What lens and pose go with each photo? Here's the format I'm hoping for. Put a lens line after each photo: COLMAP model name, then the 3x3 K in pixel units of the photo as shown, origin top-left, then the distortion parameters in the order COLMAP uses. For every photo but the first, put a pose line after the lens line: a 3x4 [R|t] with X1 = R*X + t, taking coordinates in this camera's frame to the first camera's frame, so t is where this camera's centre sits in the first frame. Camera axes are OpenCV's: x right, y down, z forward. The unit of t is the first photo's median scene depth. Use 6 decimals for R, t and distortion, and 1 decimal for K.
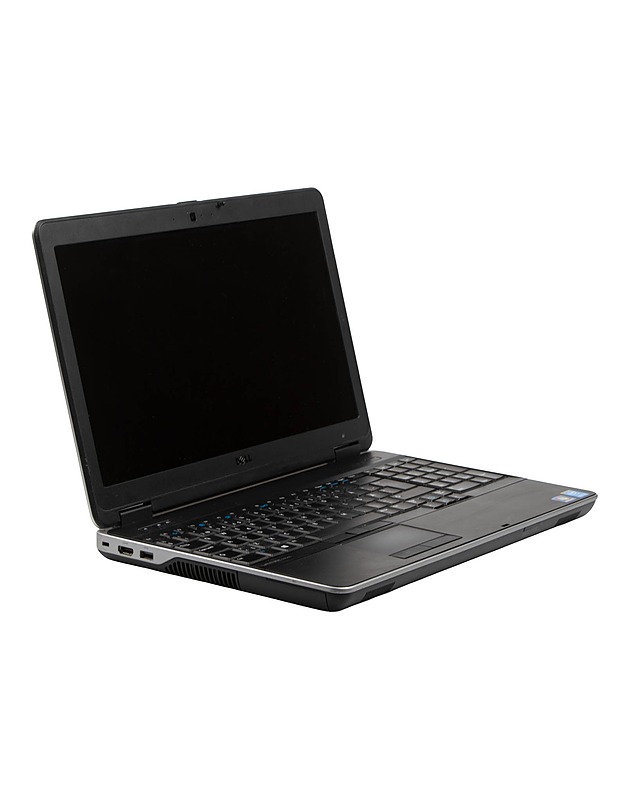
lens RADIAL K [[1895.0, 0, 310.7], [0, 1895.0, 395.9], [0, 0, 1]] dist [0.151542, 0.000000]
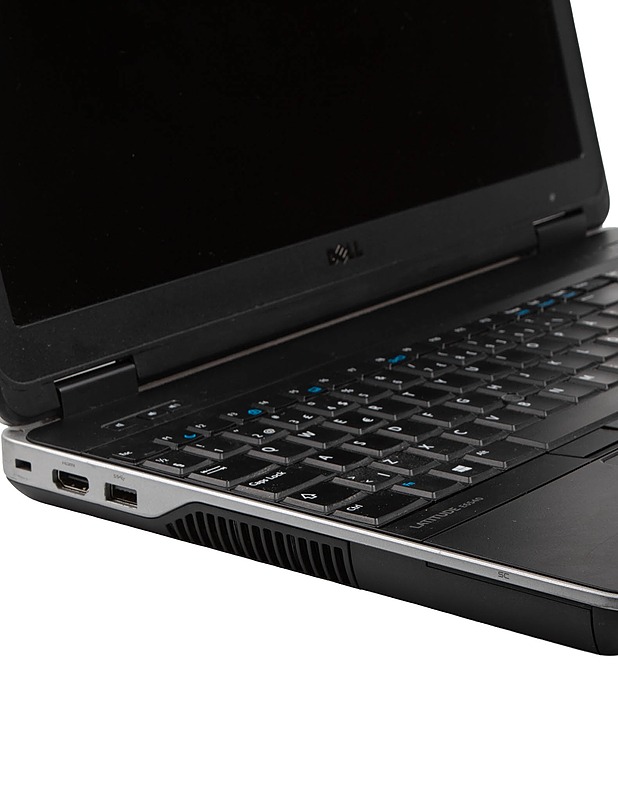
lens RADIAL K [[1943.9, 0, 309.4], [0, 1943.9, 401.2], [0, 0, 1]] dist [0.054755, 0.000000]
pose [[0.999458, -0.017364, -0.027977, -0.032878], [0.020400, 0.993482, 0.112146, 0.017629], [0.025847, -0.112656, 0.993298, 0.568140]]
